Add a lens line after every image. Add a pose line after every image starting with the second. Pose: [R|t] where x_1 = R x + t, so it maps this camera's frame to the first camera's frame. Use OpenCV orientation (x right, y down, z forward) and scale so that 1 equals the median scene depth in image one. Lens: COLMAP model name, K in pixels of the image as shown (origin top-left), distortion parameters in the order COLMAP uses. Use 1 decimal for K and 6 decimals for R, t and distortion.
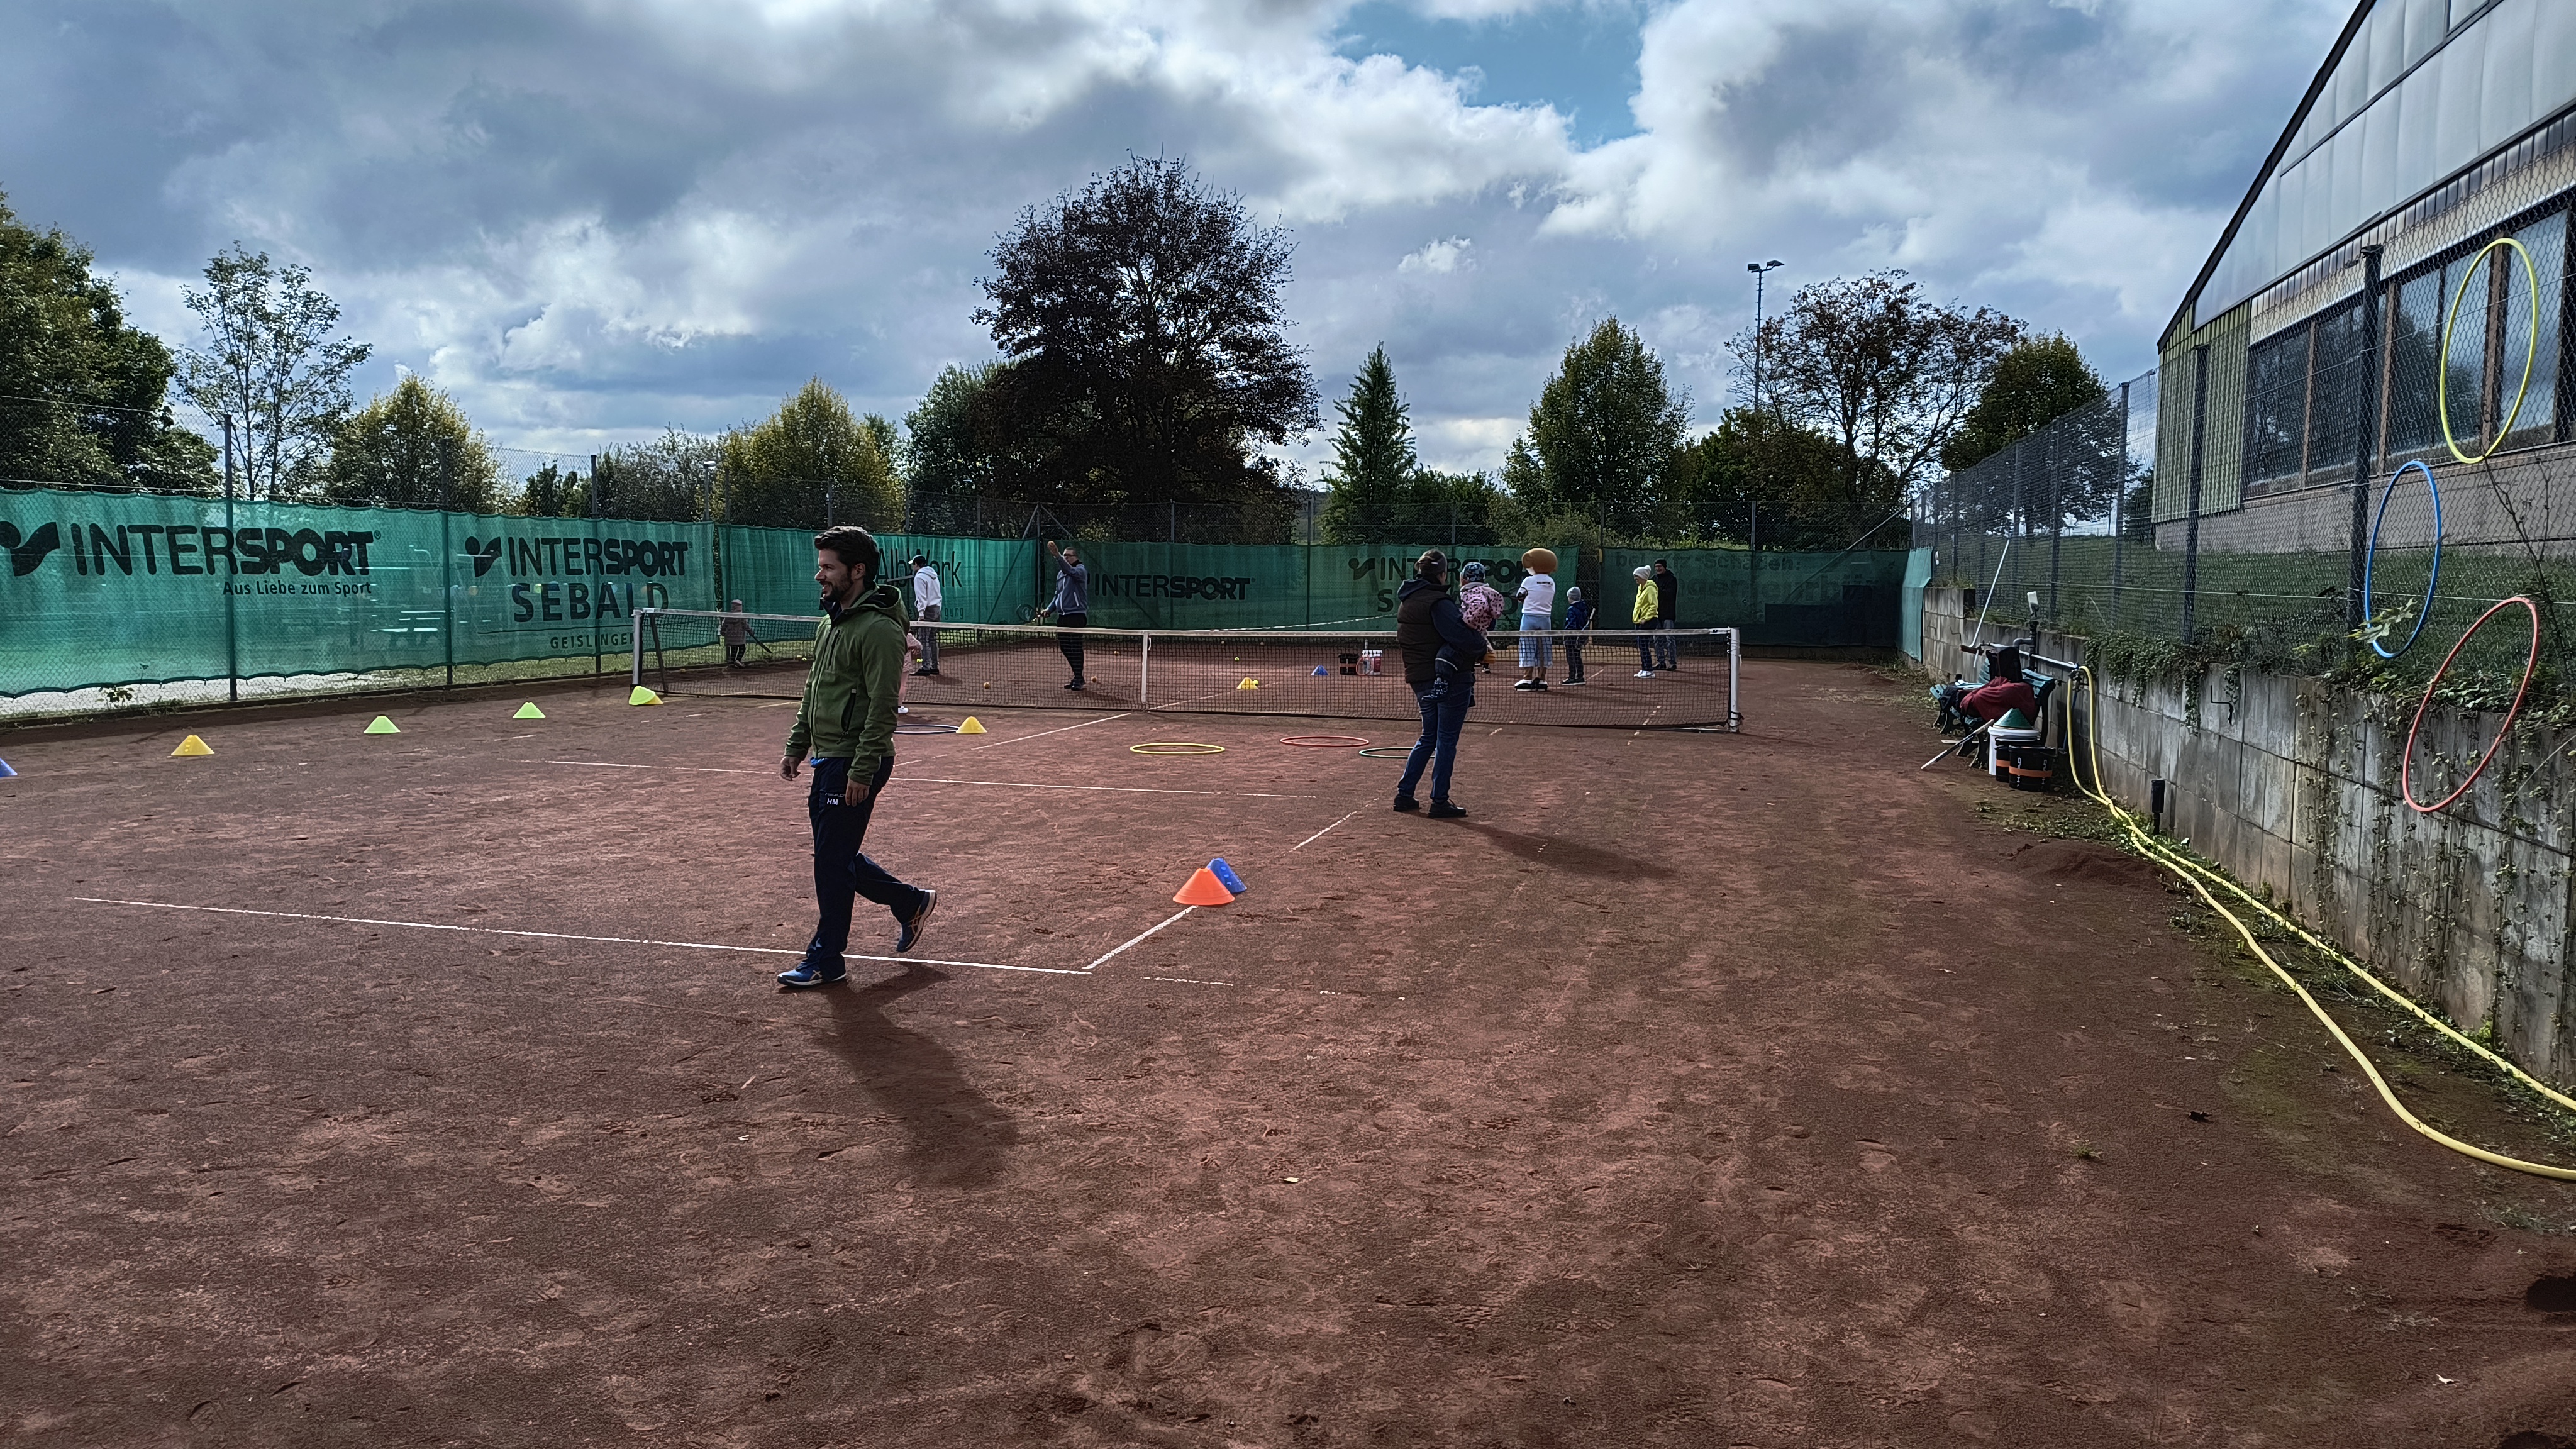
lens RADIAL K [[1824.4, 0, 1285.7], [0, 1824.4, 725.7], [0, 0, 1]] dist [-0.013678, -0.008838]
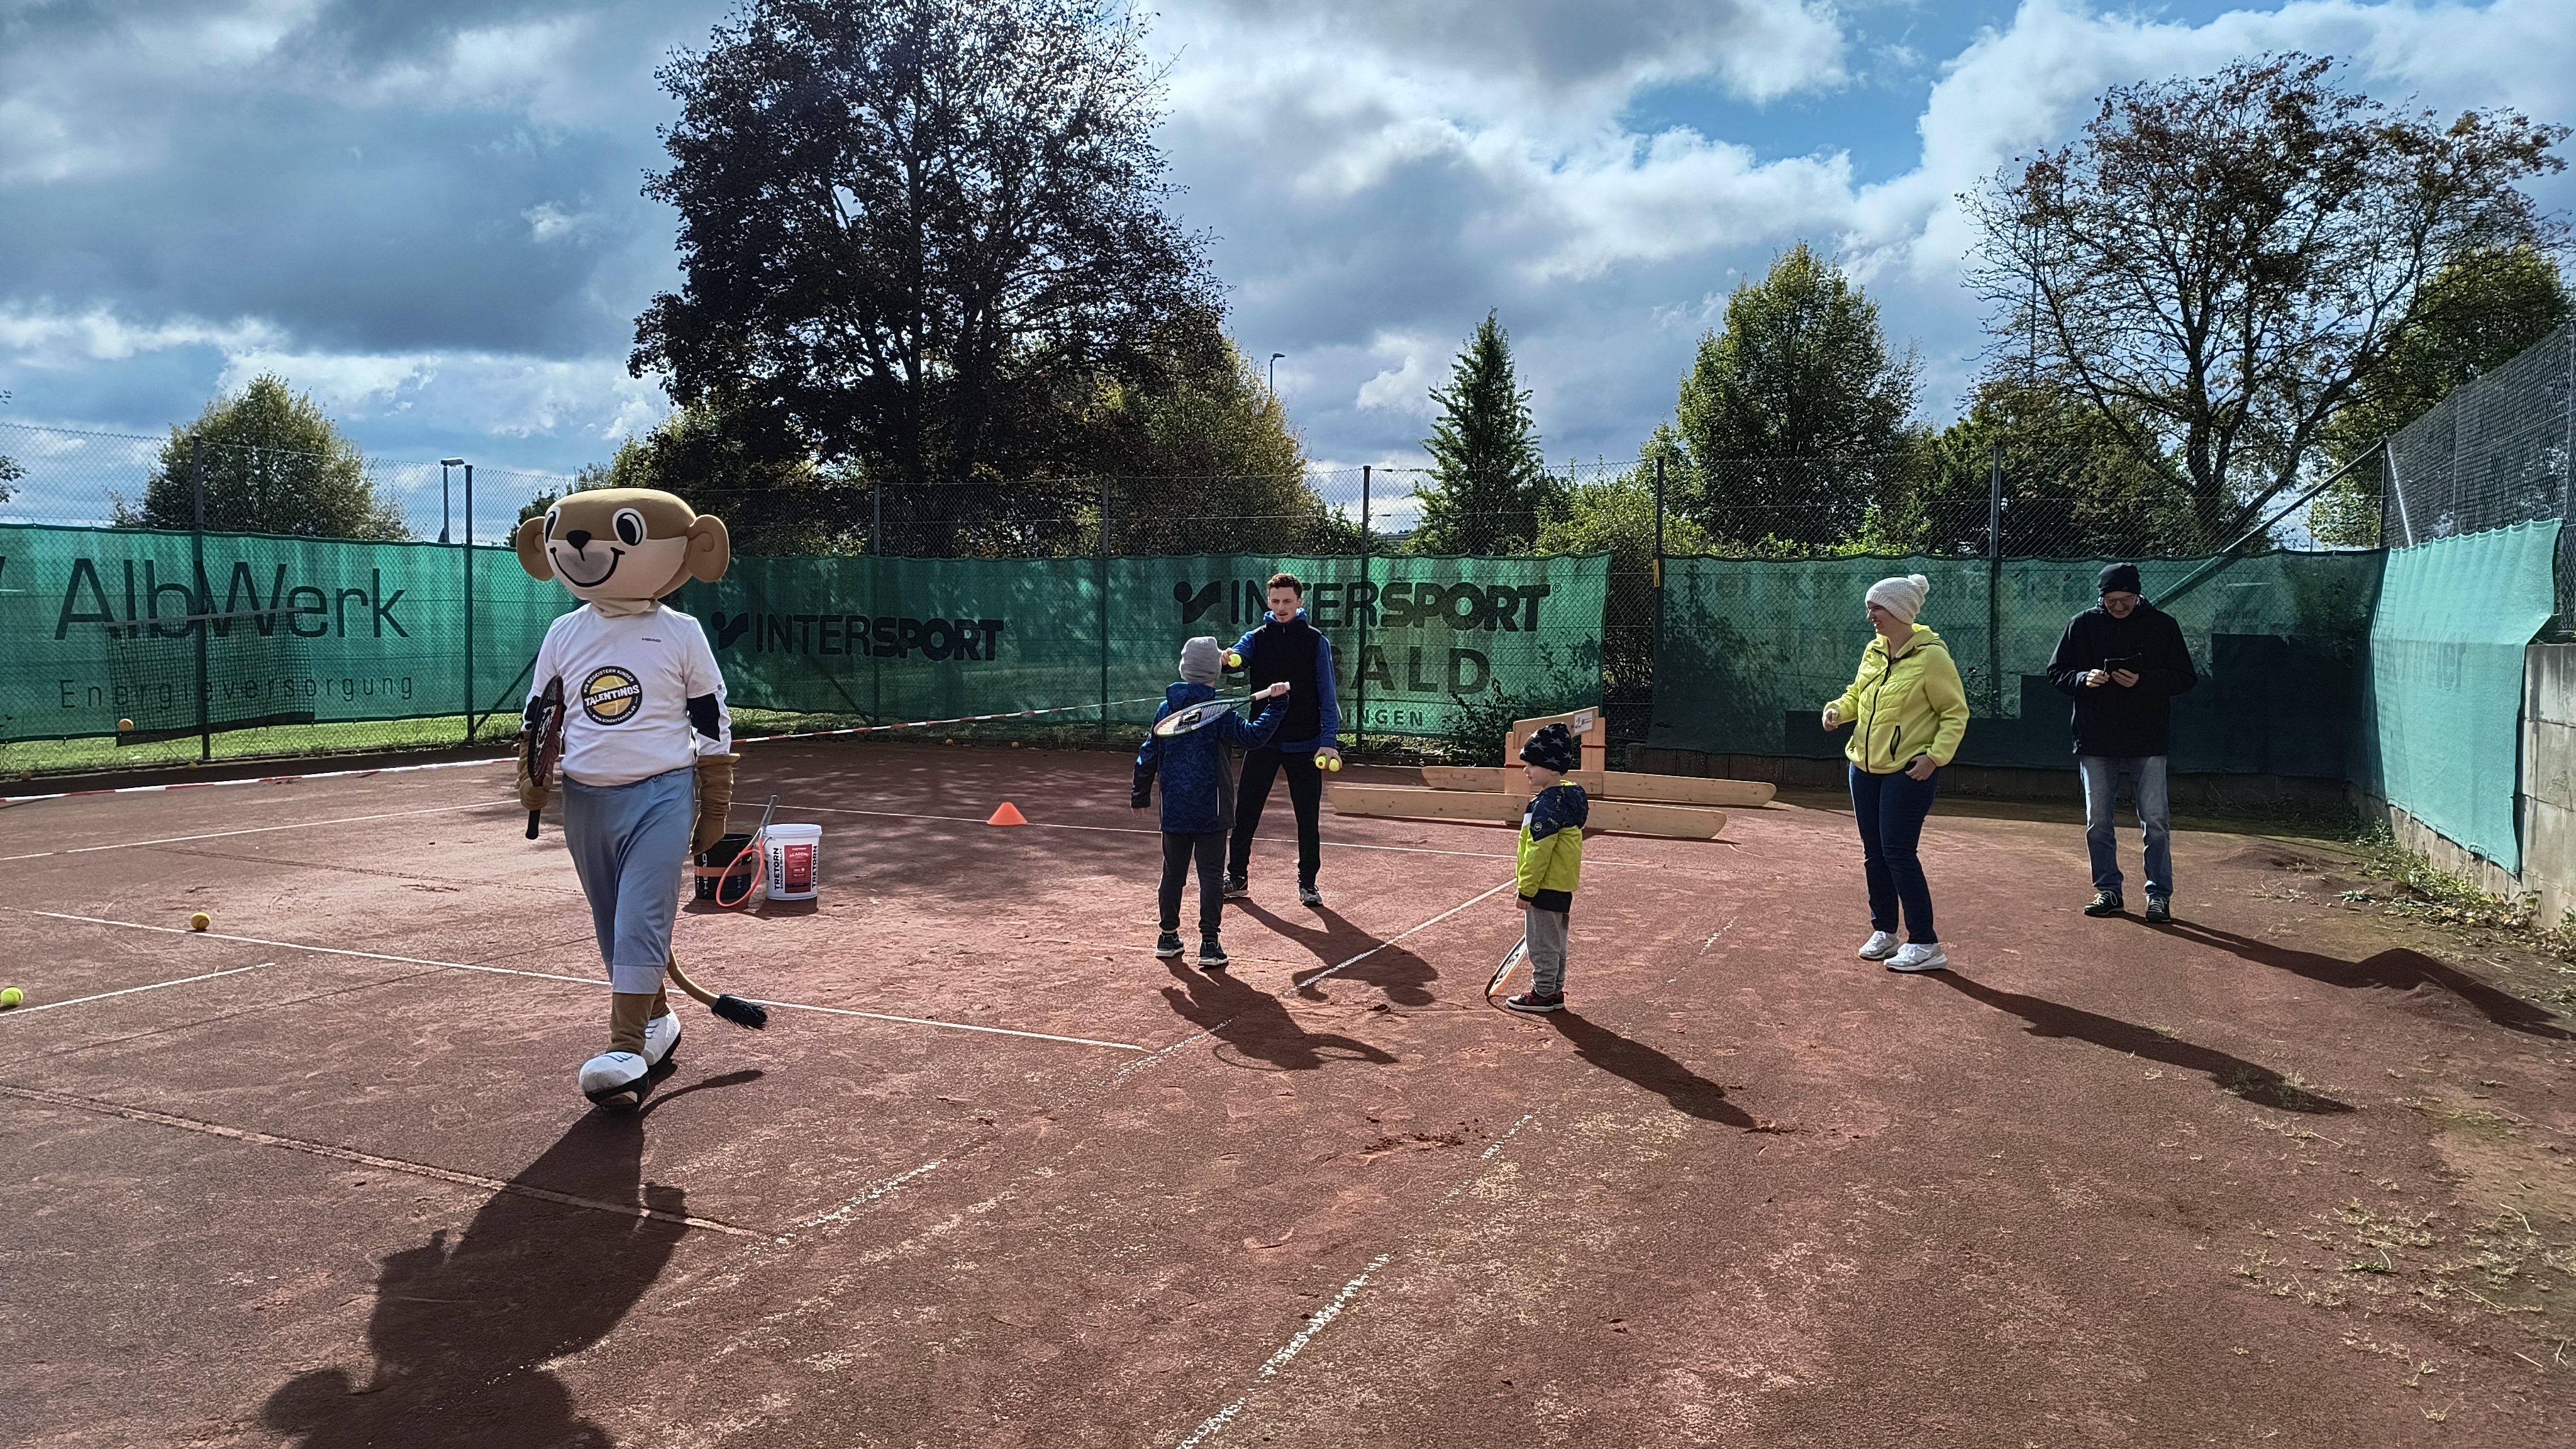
lens RADIAL K [[1698.1, 0, 1272.1], [0, 1698.1, 705.9], [0, 0, 1]] dist [0.025468, -0.014514]
pose [[0.984332, 0.009031, -0.176094, 0.147699], [-0.015068, 0.999342, -0.032979, -0.040031], [0.175681, 0.035116, 0.983821, 0.515871]]
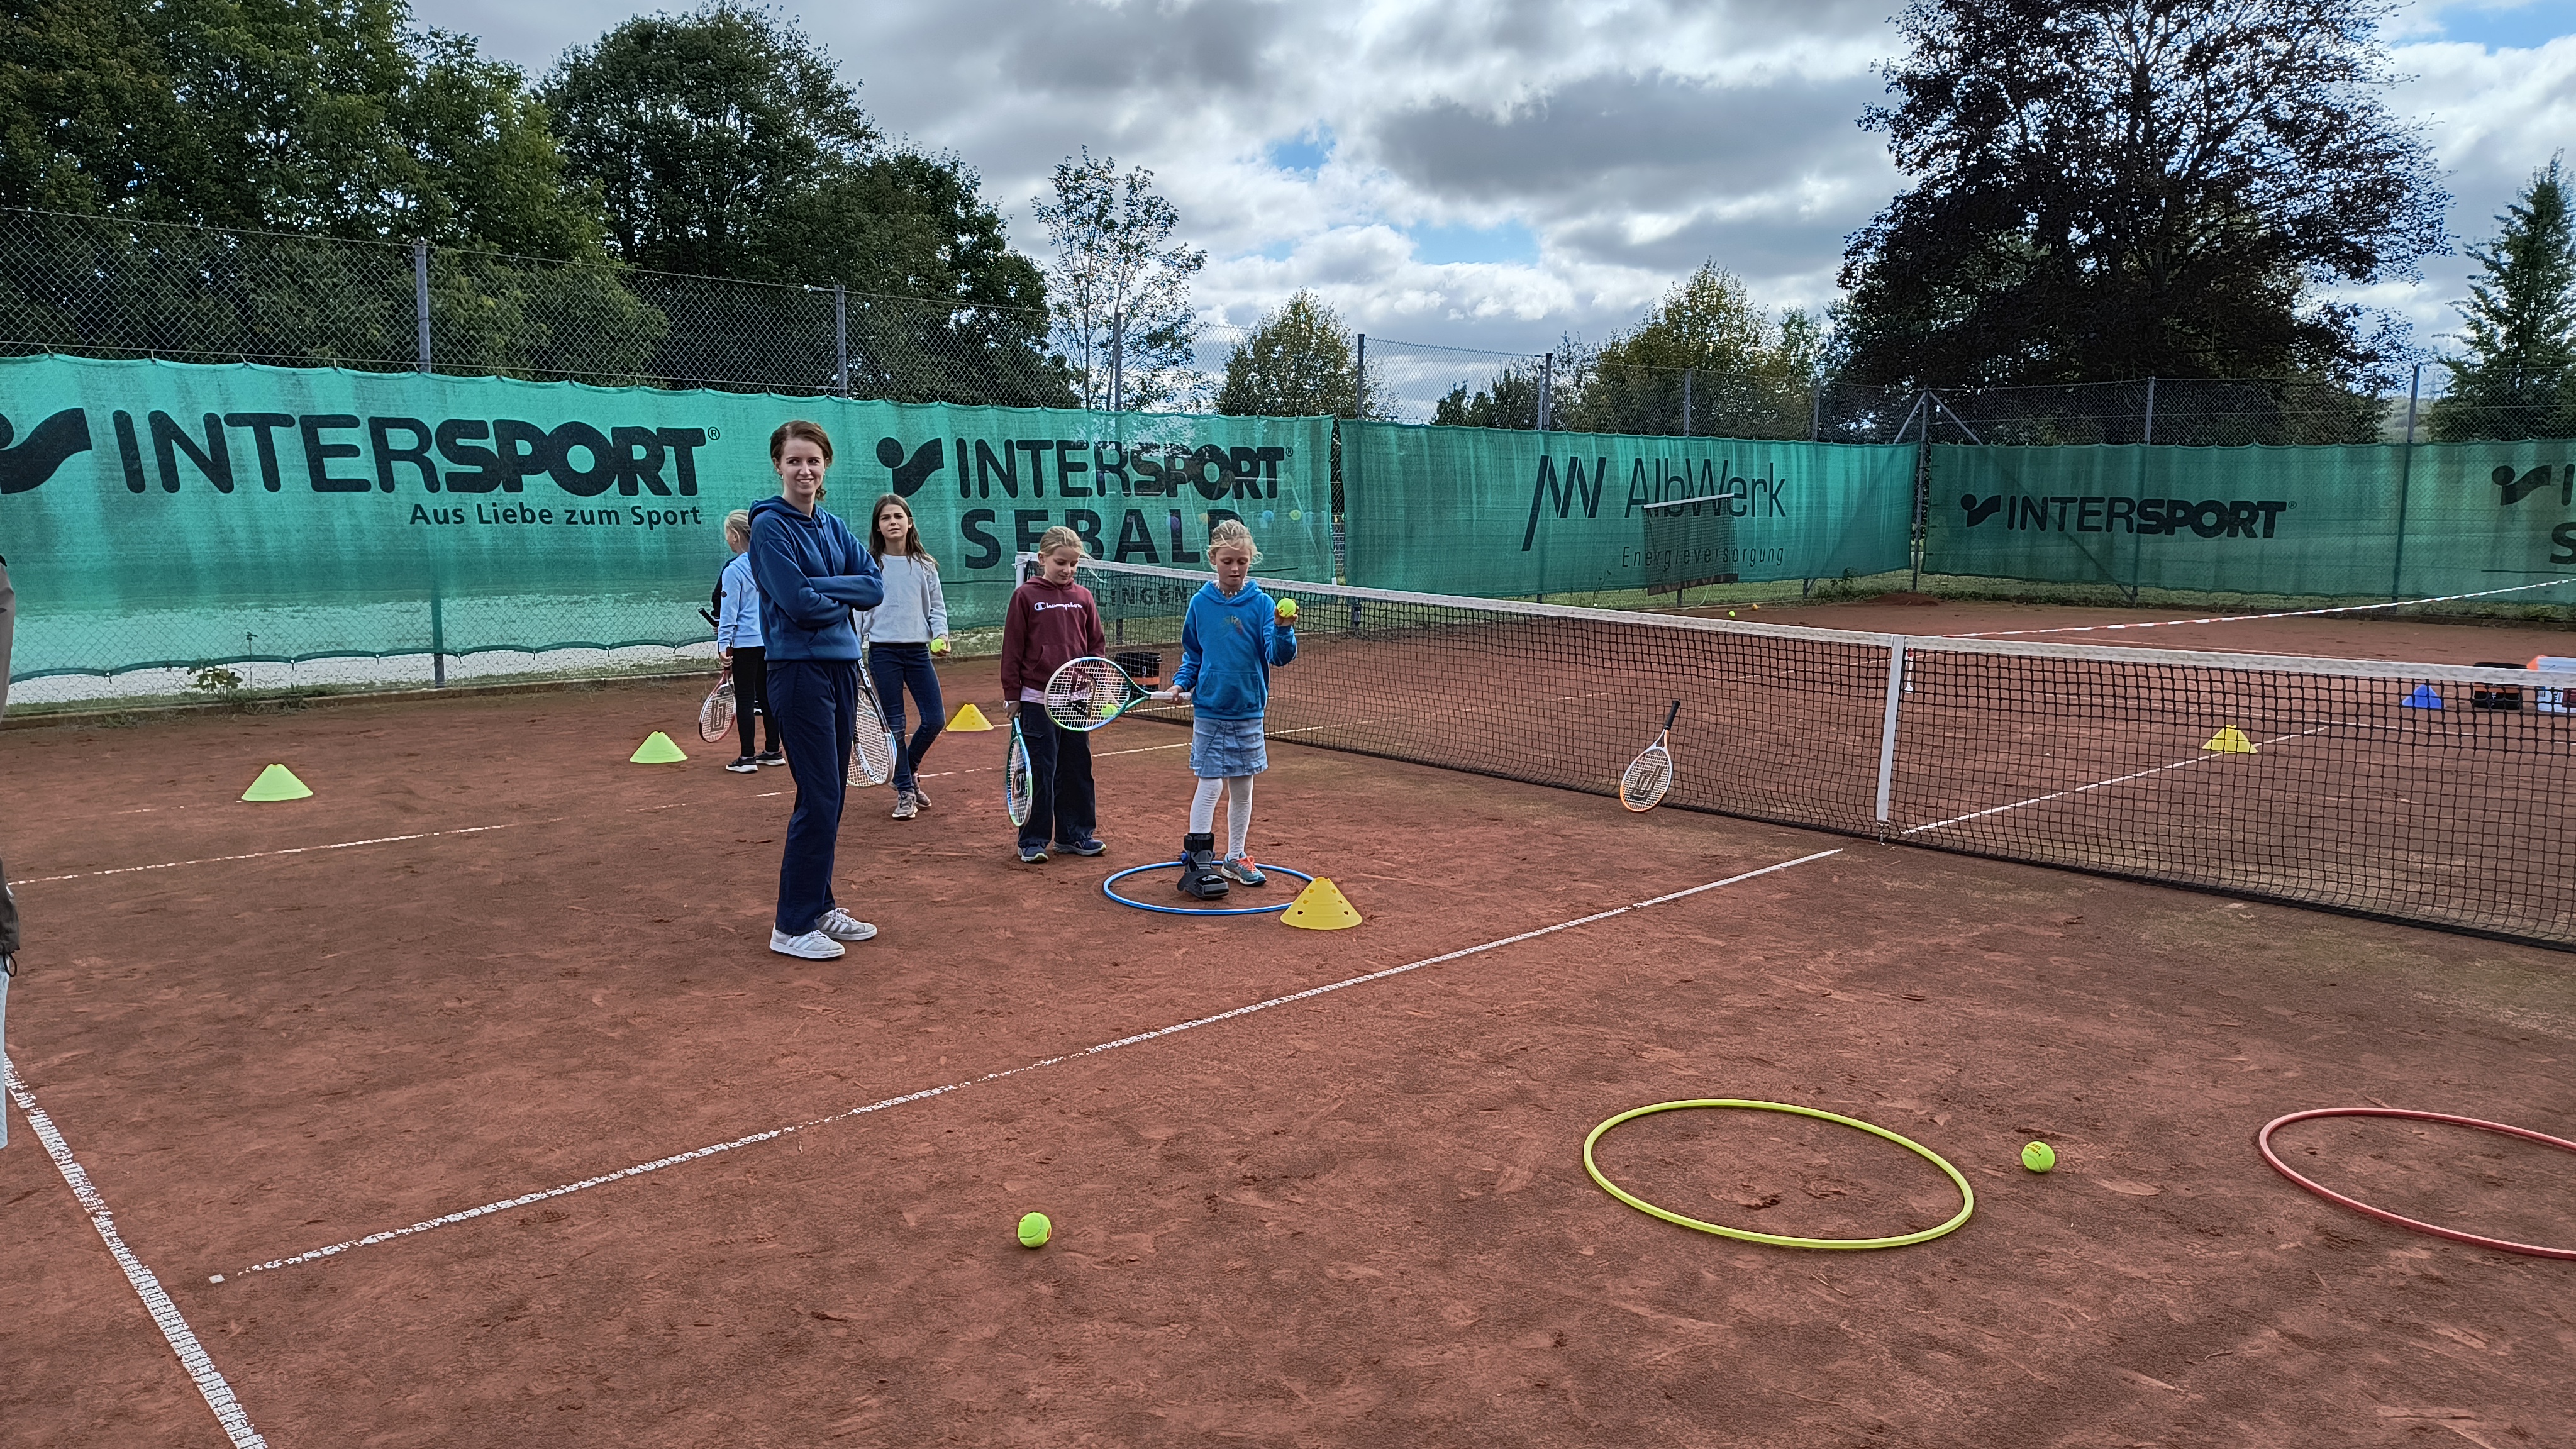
lens RADIAL K [[1698.1, 0, 1269.0], [0, 1698.1, 722.1], [0, 0, 1]] dist [0.025468, -0.014514]
pose [[0.845192, 0.068370, -0.530071, 0.000846], [-0.043683, 0.997303, 0.058983, -0.026936], [0.532674, -0.026697, 0.845899, 0.340658]]
